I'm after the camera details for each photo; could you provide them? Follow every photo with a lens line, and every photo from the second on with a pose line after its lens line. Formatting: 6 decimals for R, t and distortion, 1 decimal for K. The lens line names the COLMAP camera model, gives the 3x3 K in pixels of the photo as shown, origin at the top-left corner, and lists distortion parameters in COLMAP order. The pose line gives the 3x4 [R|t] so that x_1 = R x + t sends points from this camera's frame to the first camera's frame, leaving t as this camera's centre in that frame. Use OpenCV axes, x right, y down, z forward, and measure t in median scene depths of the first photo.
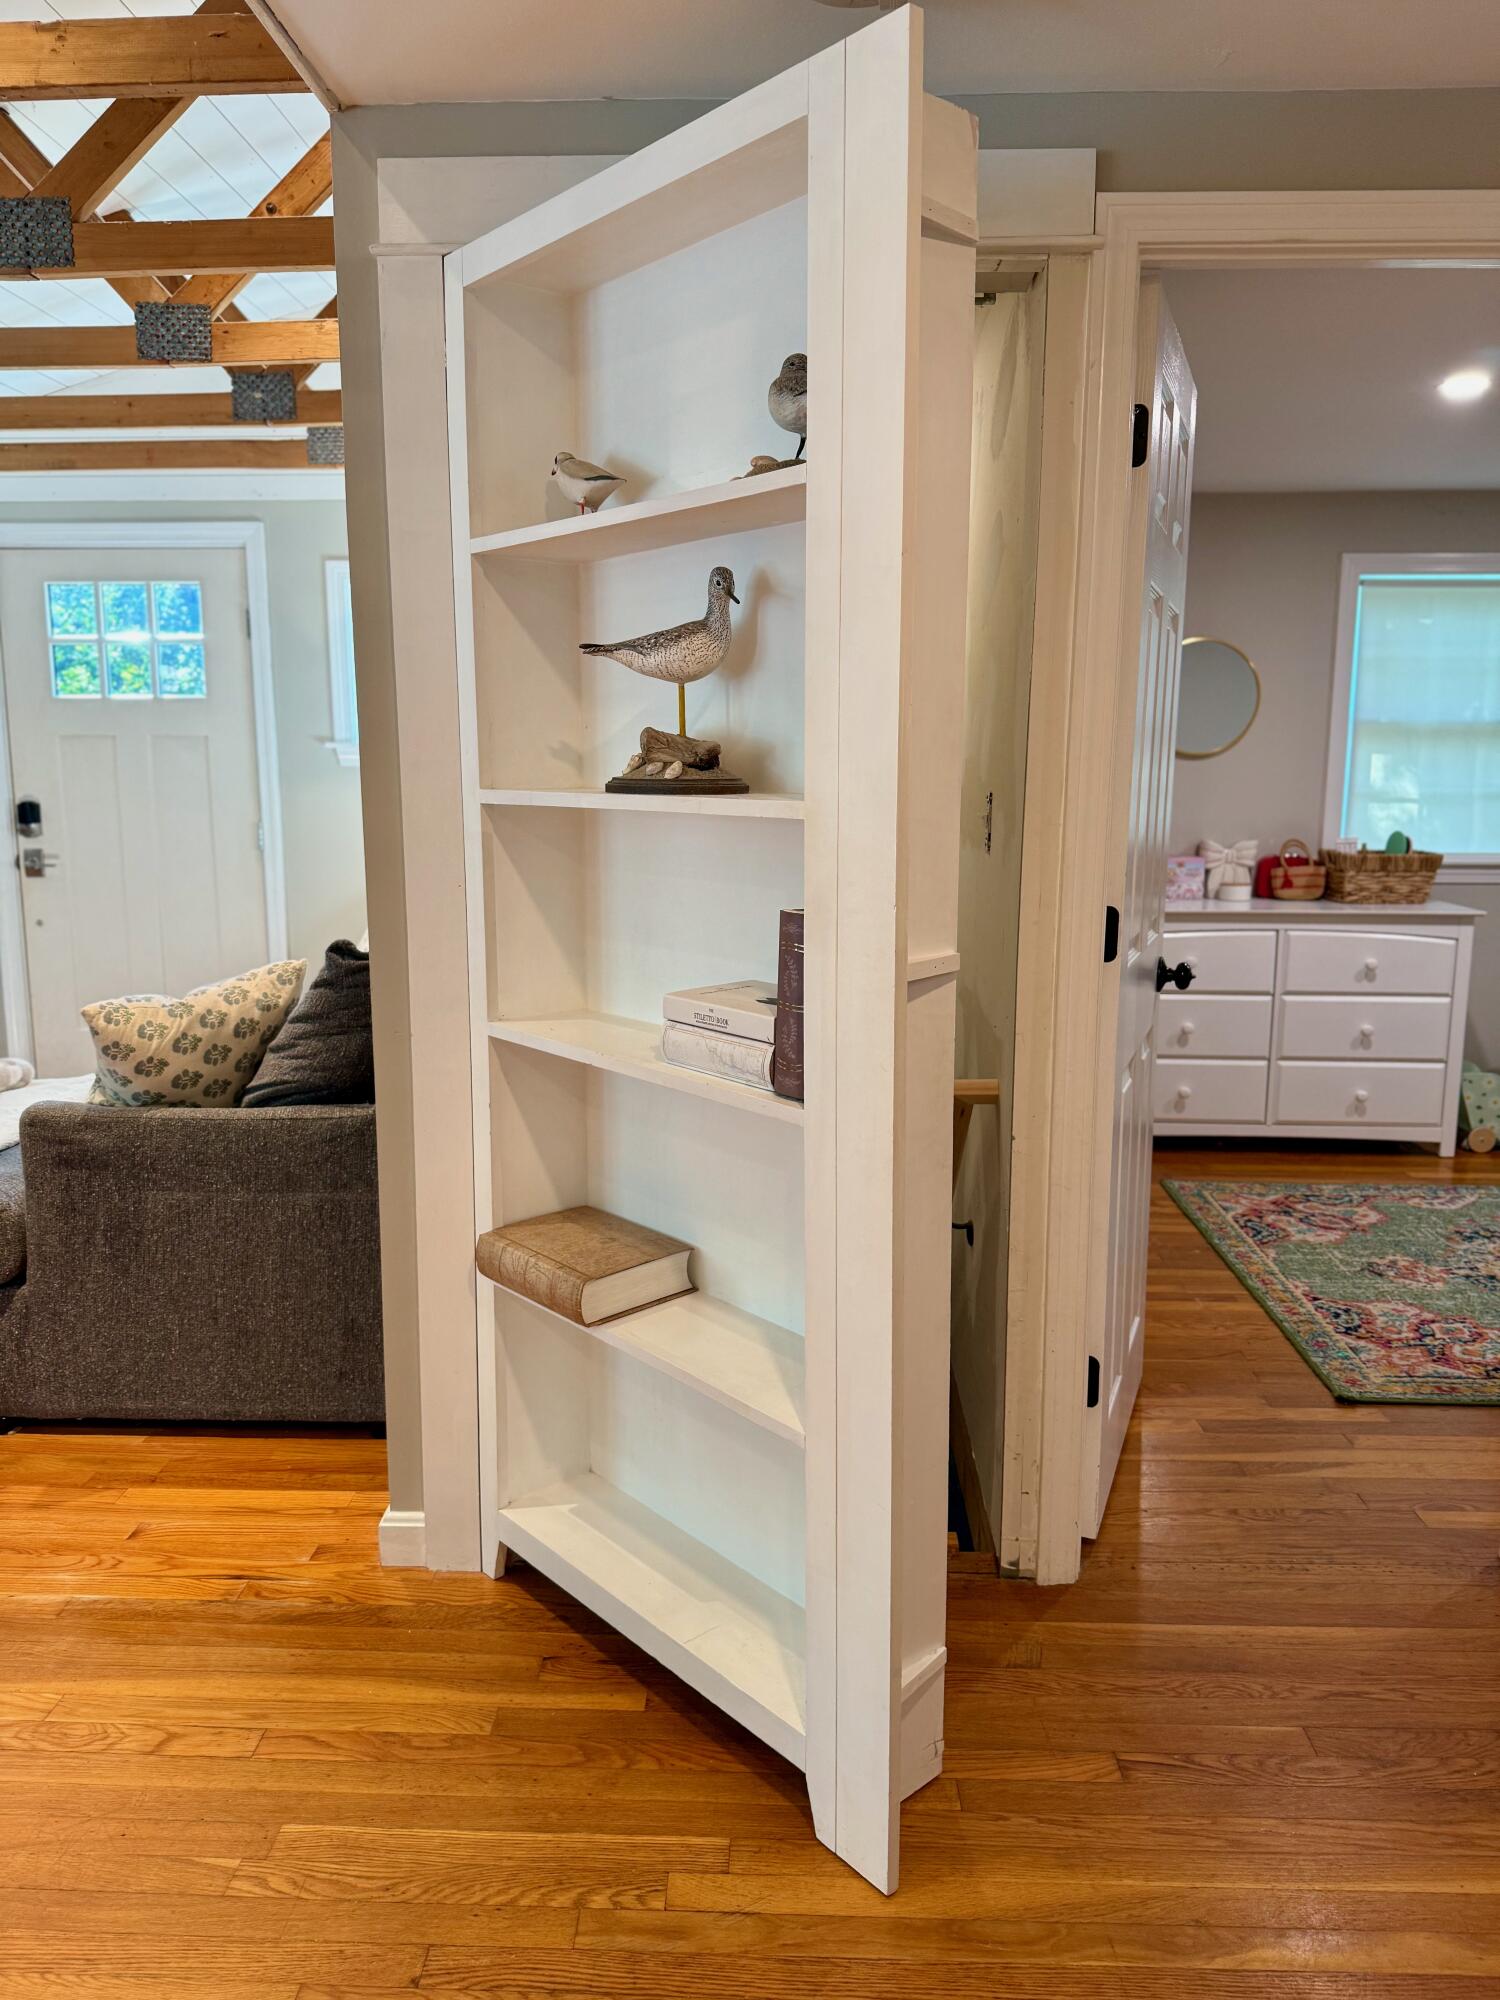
lens RADIAL K [[1421.9, 0, 746.4], [0, 1421.9, 988.2], [0, 0, 1]] dist [0.021079, -0.024528]
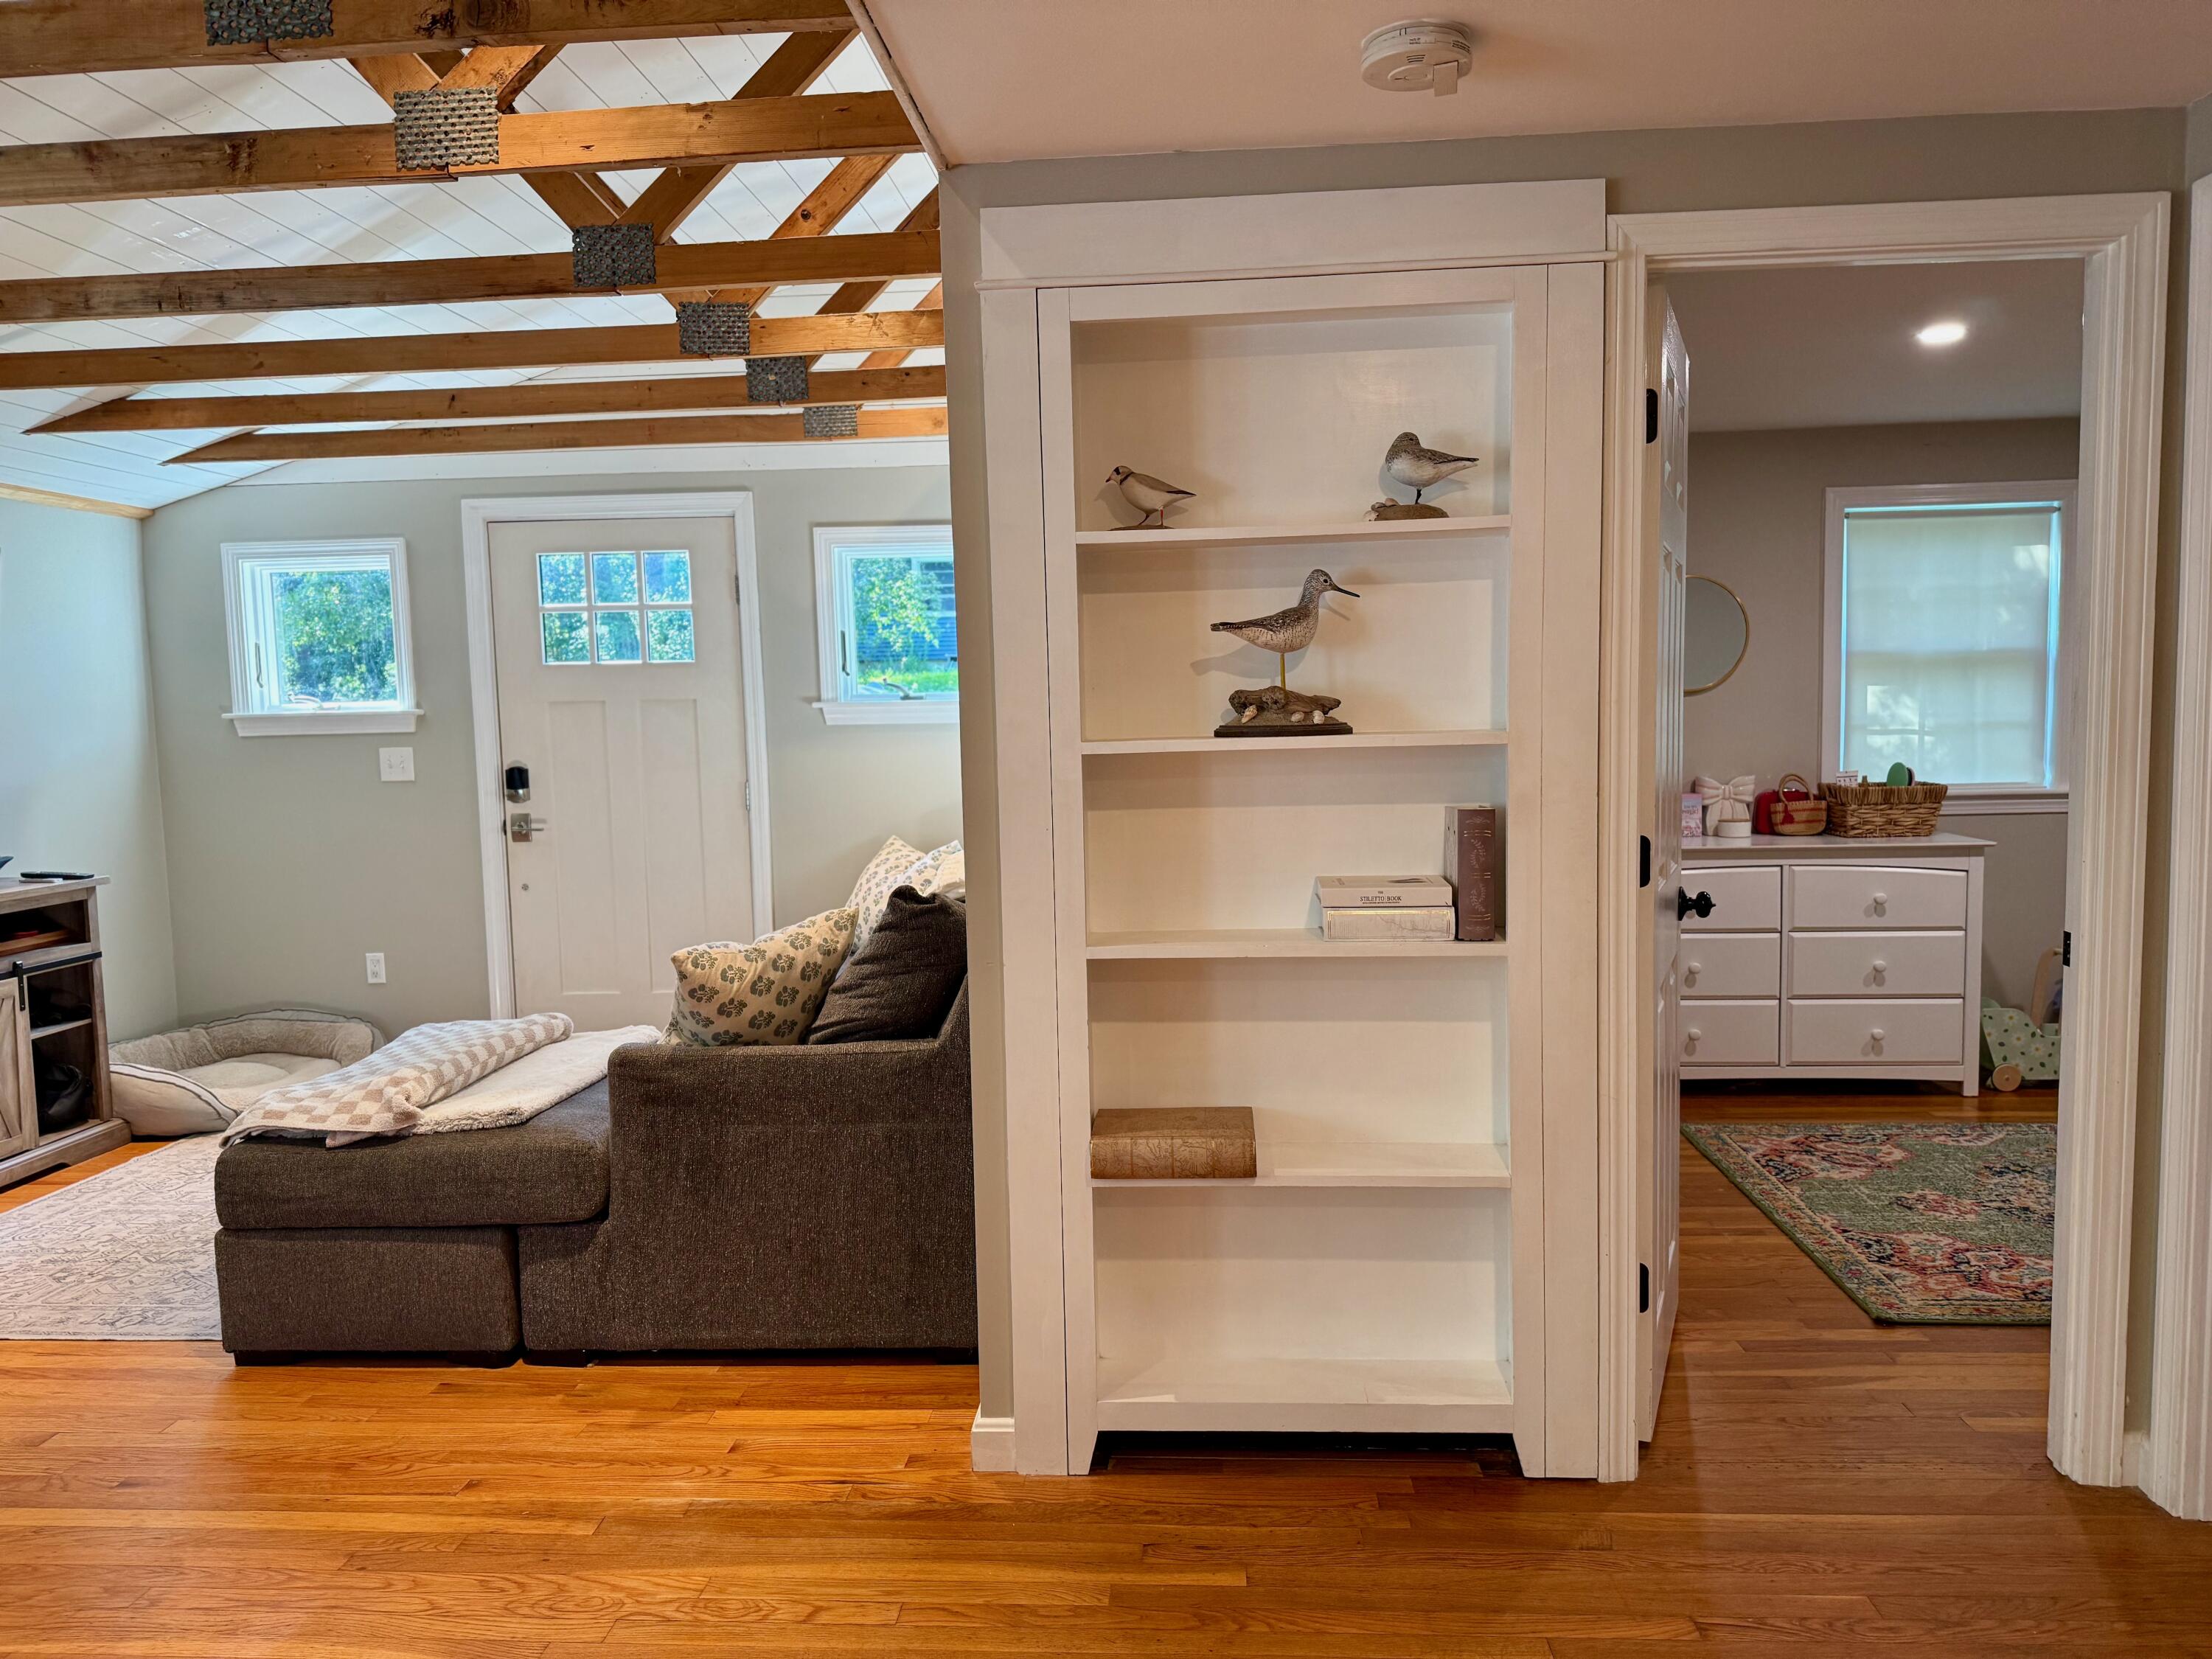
lens RADIAL K [[1572.6, 0, 1110.5], [0, 1572.6, 831.0], [0, 0, 1]] dist [0.021079, -0.024528]
pose [[0.999166, -0.022768, -0.033893, -0.088865], [0.019996, 0.996595, -0.079995, 0.022395], [0.035599, 0.079250, 0.996219, -0.174759]]
